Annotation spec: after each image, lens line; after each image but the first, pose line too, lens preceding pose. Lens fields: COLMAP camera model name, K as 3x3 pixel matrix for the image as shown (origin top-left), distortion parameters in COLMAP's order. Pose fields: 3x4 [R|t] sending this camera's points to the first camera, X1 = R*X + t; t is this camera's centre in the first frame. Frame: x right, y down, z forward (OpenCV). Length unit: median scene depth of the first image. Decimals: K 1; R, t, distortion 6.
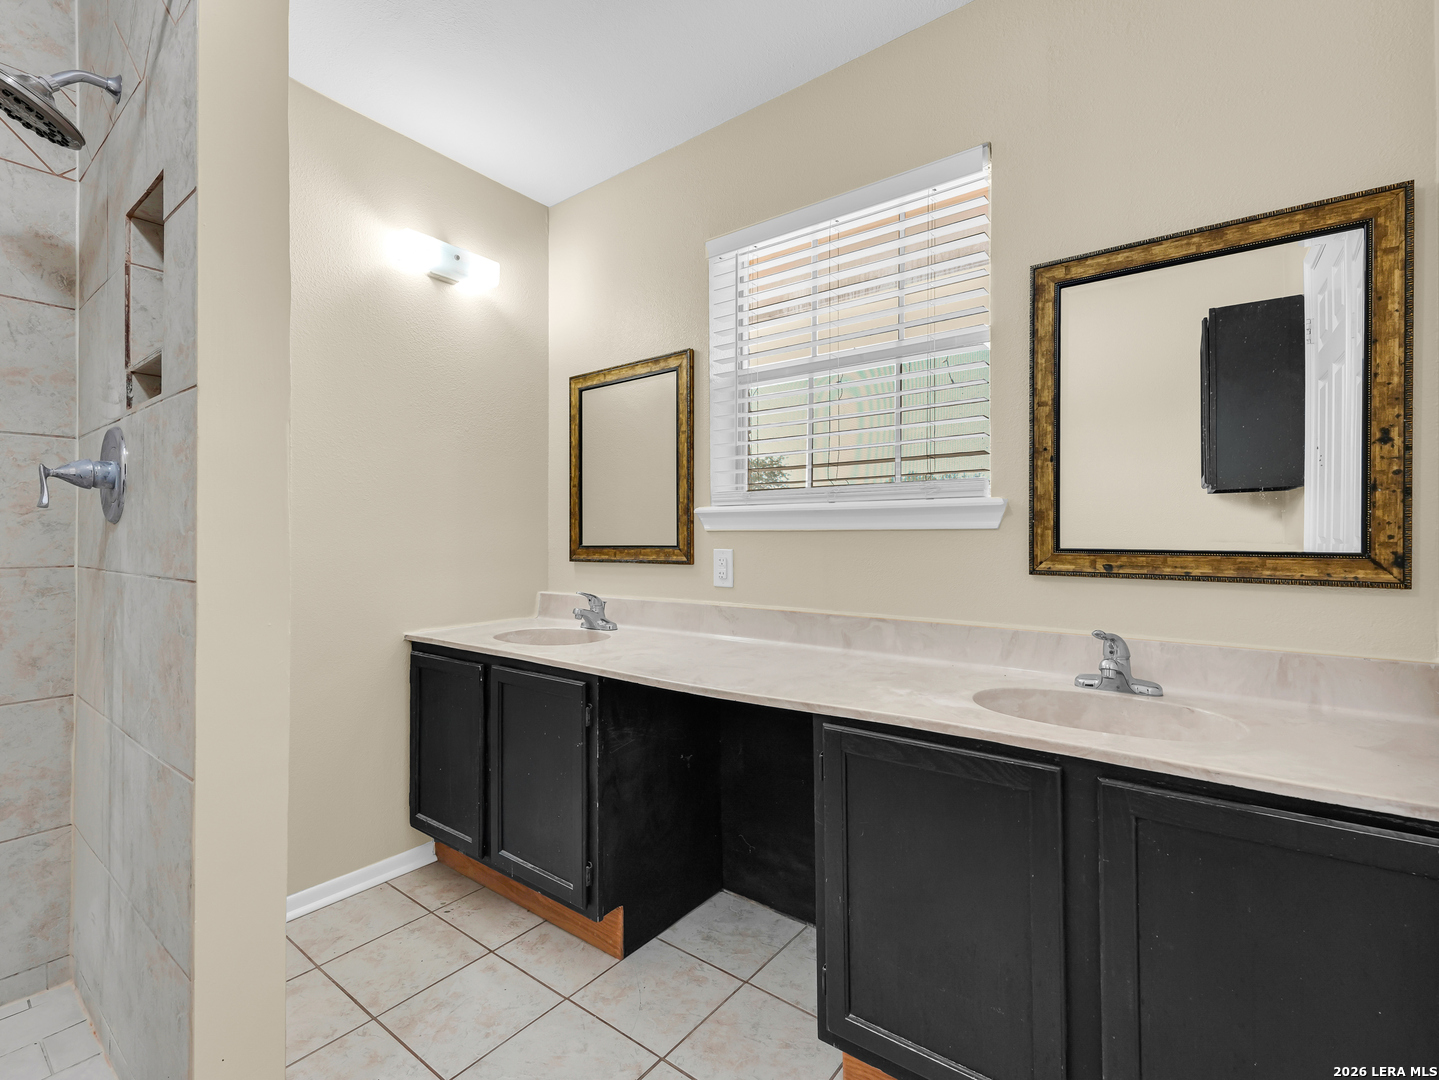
lens RADIAL K [[670.6, 0, 728.4], [0, 670.6, 534.8], [0, 0, 1]] dist [0.028152, -0.010792]
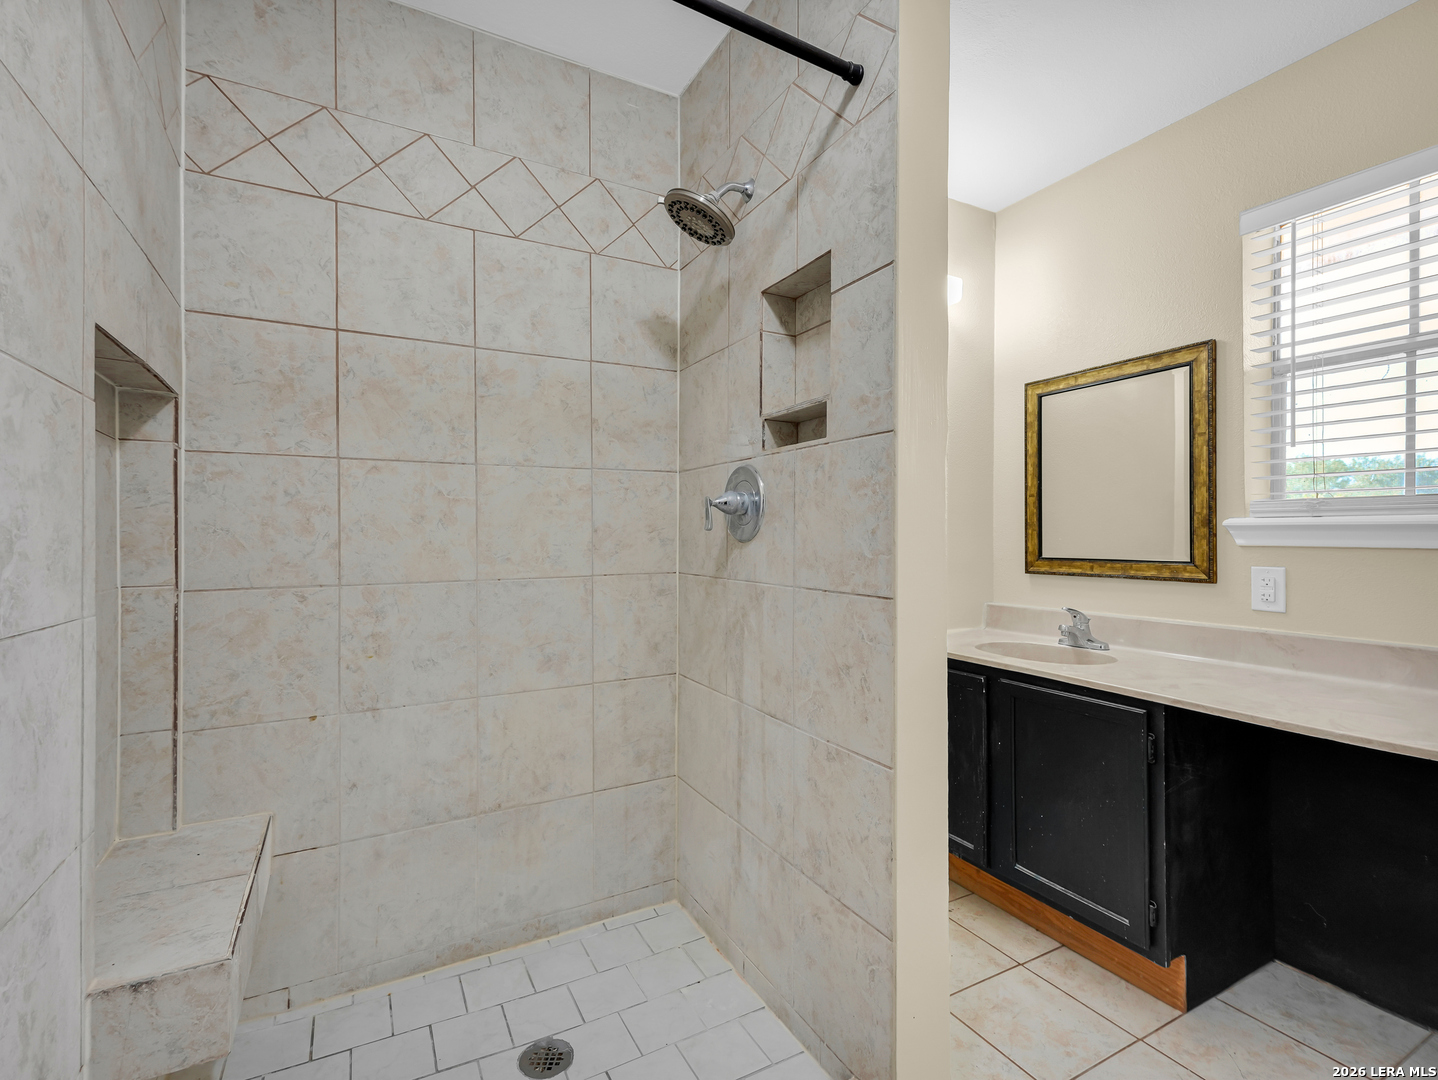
lens RADIAL K [[670.1, 0, 706.7], [0, 670.1, 532.5], [0, 0, 1]] dist [0.028152, -0.010792]
pose [[0.912615, 0.000098, -0.408821, -0.361762], [-0.000117, 1.000000, -0.000023, -0.026846], [0.408821, 0.000069, 0.912615, -0.111062]]
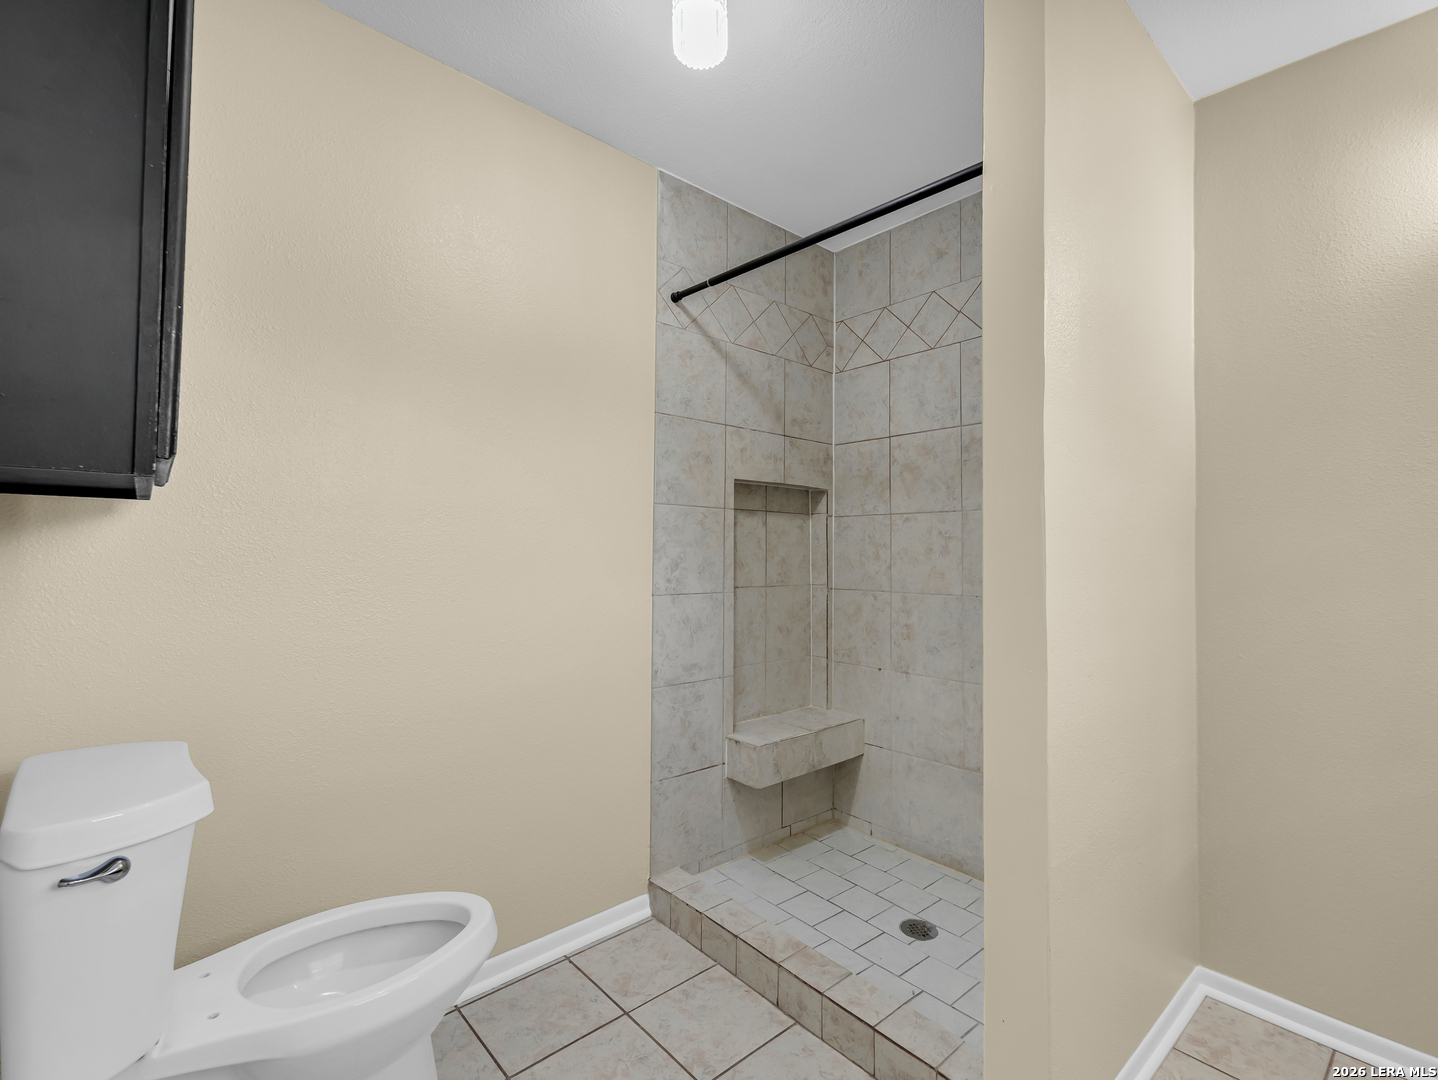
lens RADIAL K [[670.1, 0, 729.1], [0, 670.1, 528.4], [0, 0, 1]] dist [0.028152, -0.010792]
pose [[-0.192118, -0.029628, -0.980925, 0.422445], [0.000883, 0.999539, -0.030363, -0.053938], [0.981371, -0.006699, -0.192003, 0.516554]]
